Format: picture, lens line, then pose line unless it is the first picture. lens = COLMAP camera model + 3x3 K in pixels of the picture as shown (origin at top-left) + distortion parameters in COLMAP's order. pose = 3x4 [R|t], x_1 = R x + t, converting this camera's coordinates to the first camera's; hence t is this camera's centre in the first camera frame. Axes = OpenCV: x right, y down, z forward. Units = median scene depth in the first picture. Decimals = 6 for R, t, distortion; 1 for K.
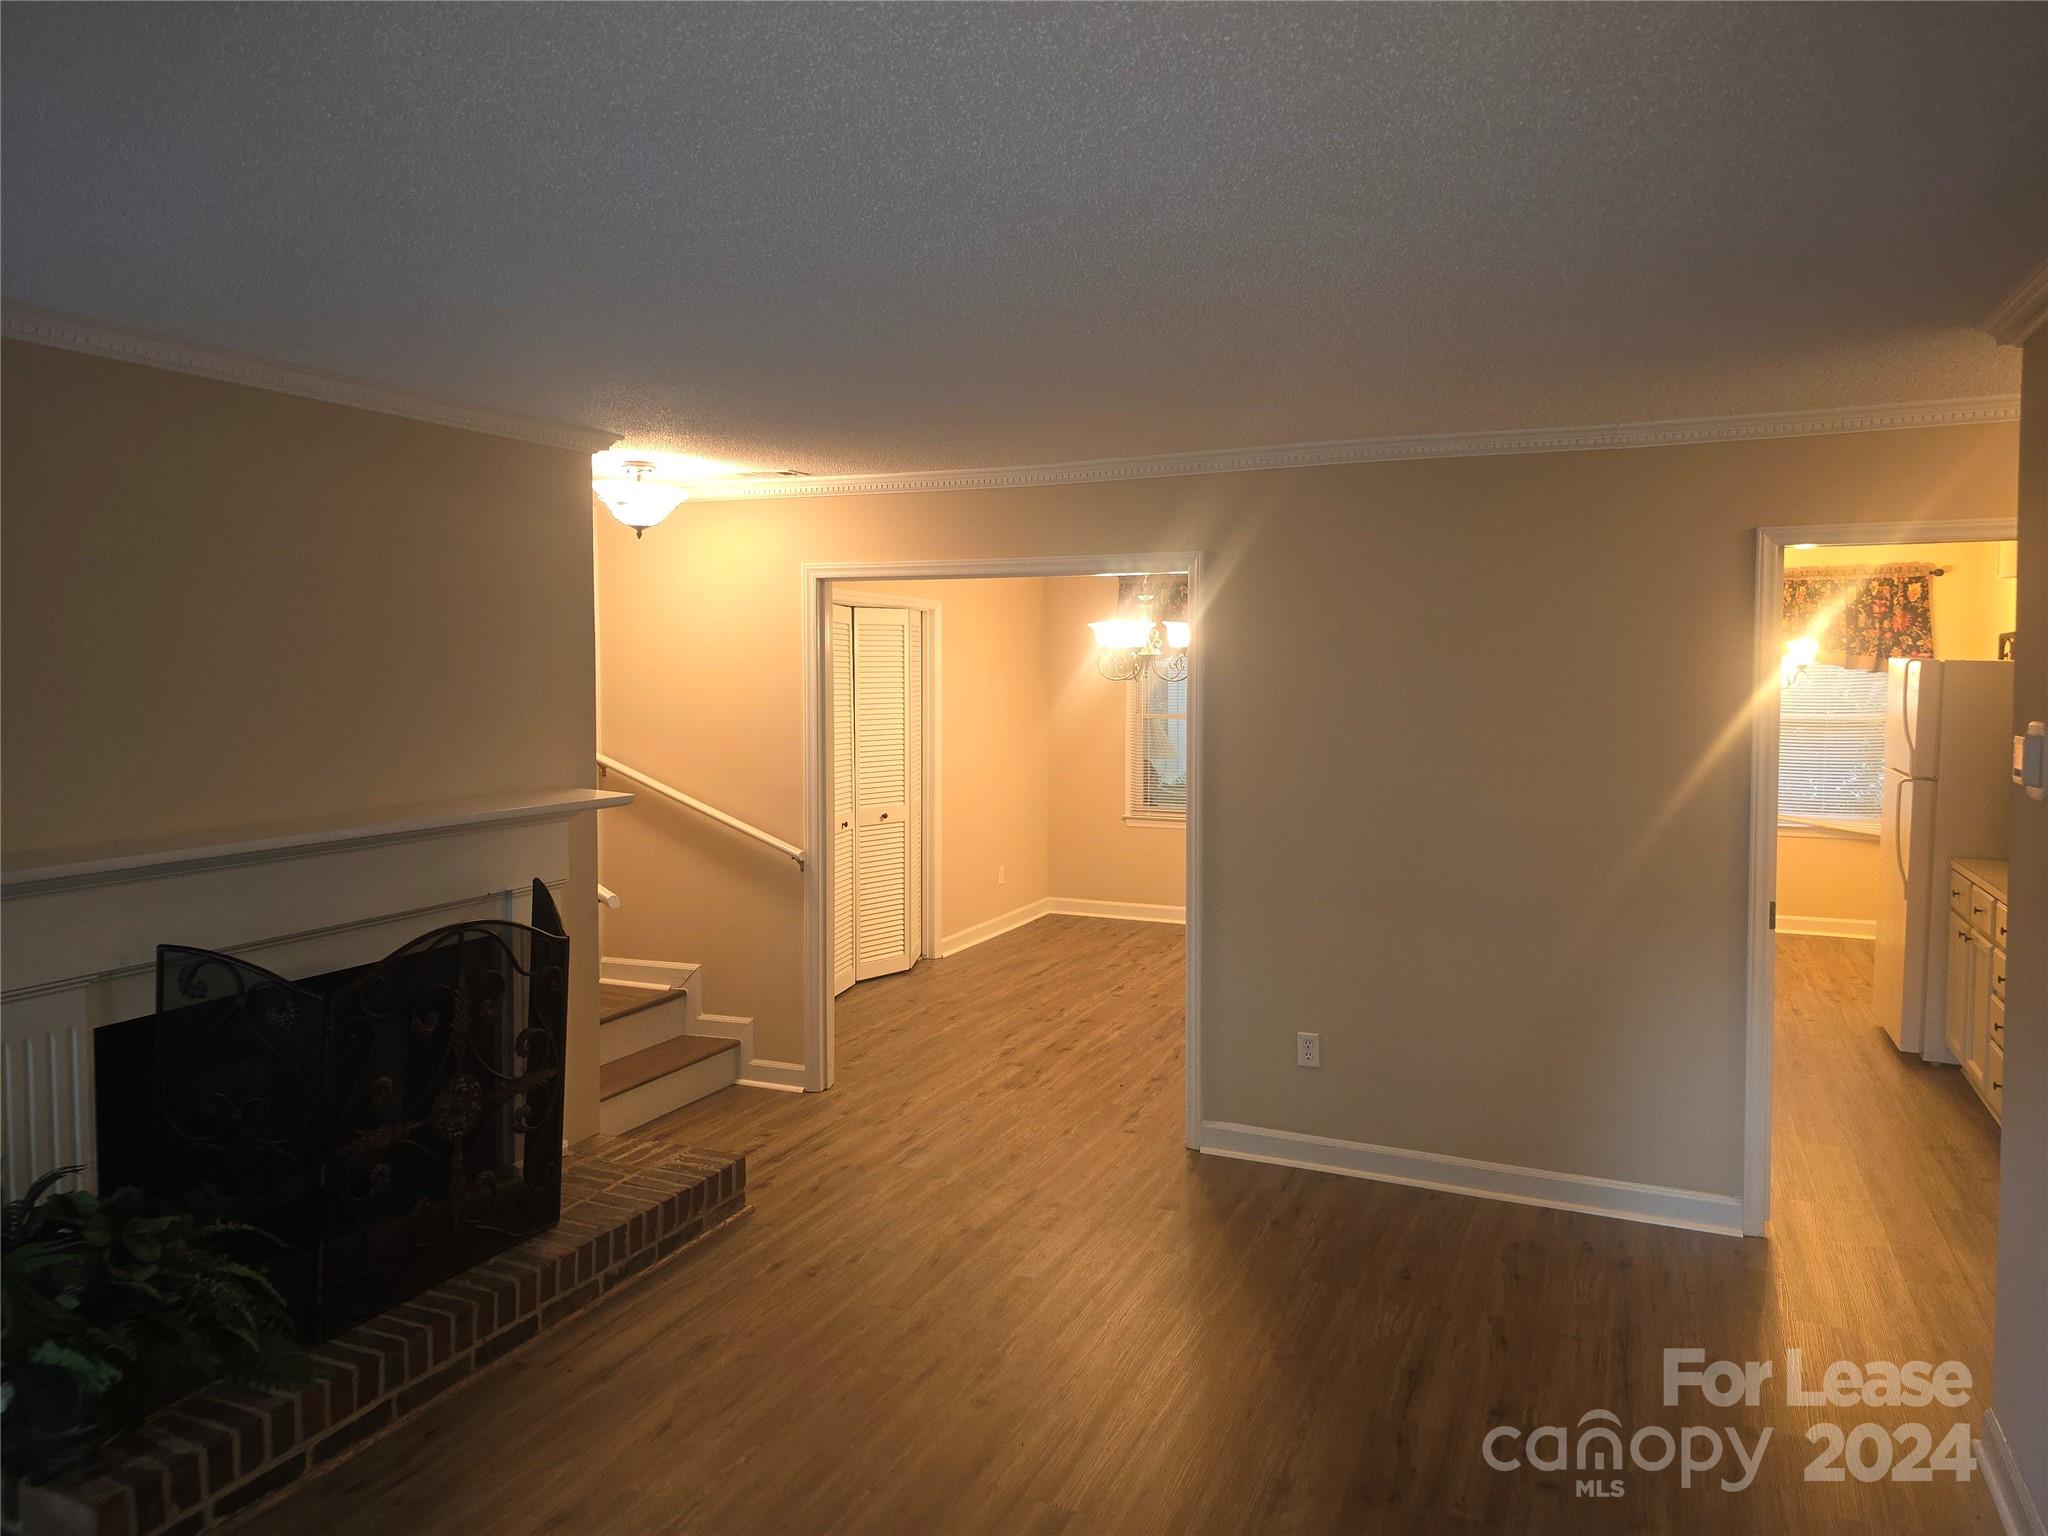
lens RADIAL K [[1378.7, 0, 1041.6], [0, 1378.7, 732.7], [0, 0, 1]] dist [0.054986, -0.051665]
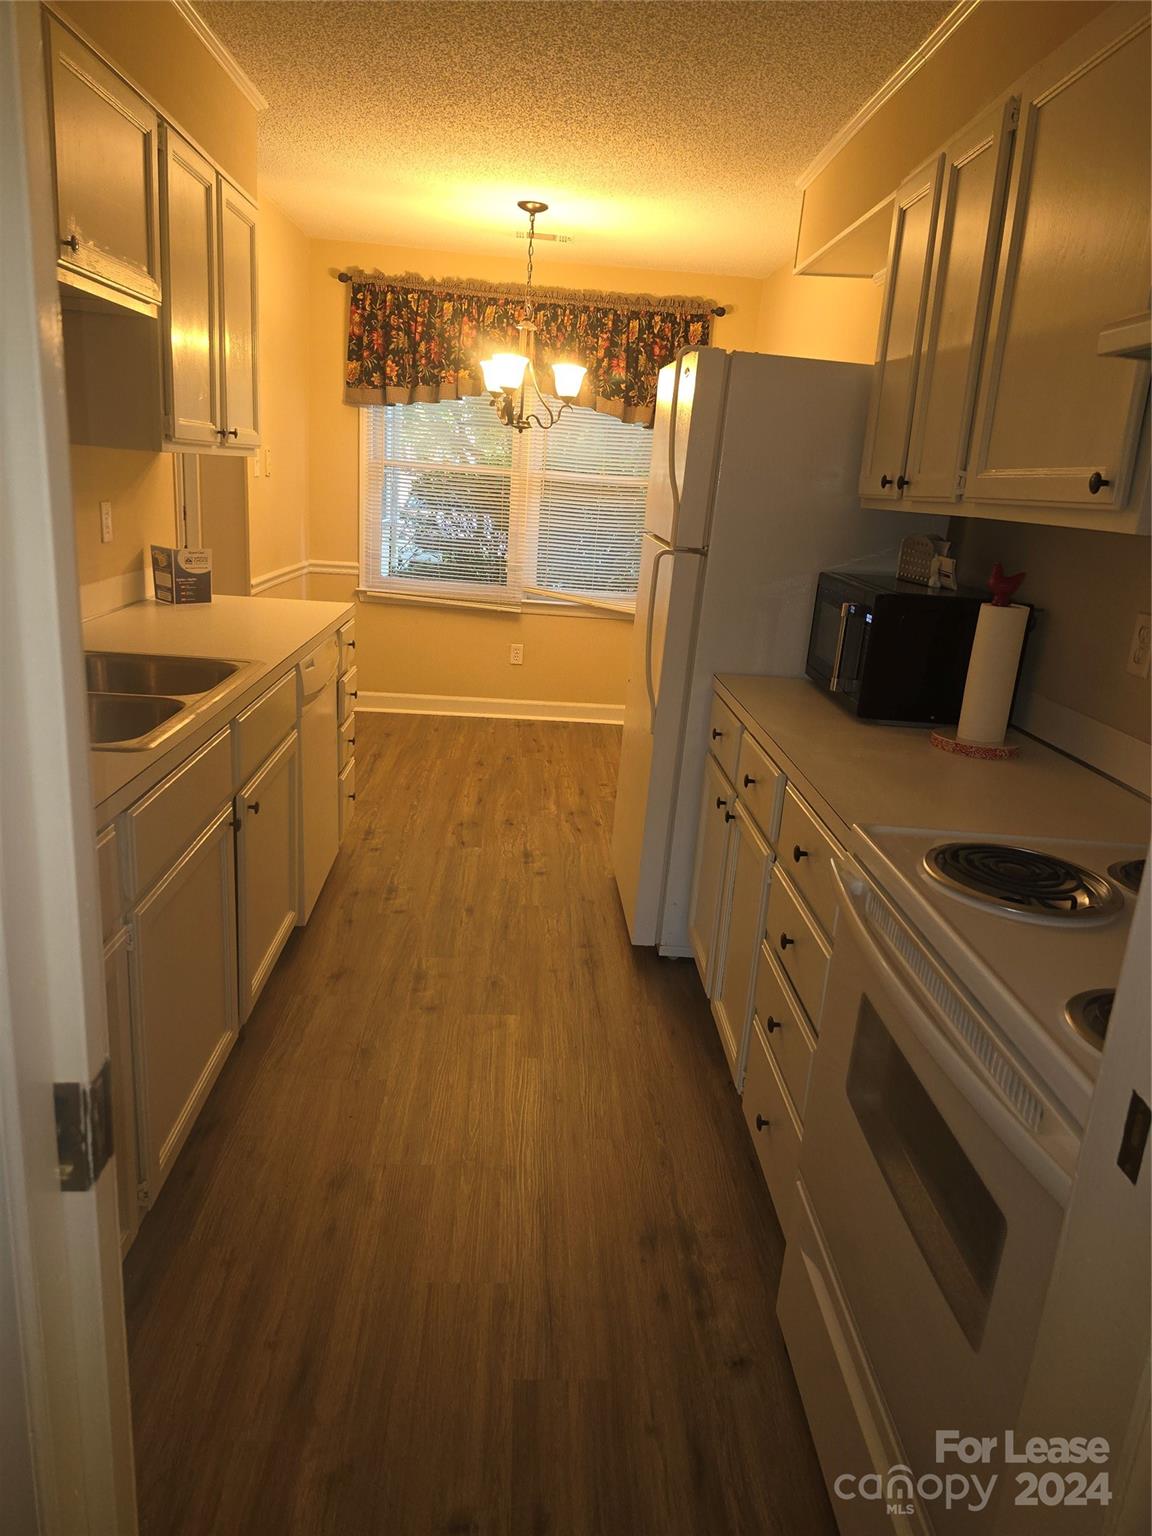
lens RADIAL K [[1034.0, 0, 580.0], [0, 1034.0, 770.6], [0, 0, 1]] dist [0.054986, -0.051665]
pose [[0.895795, -0.063855, 0.439857, 0.290458], [-0.045265, 0.971375, 0.233201, 0.017580], [-0.442157, -0.228810, 0.867262, 0.458984]]
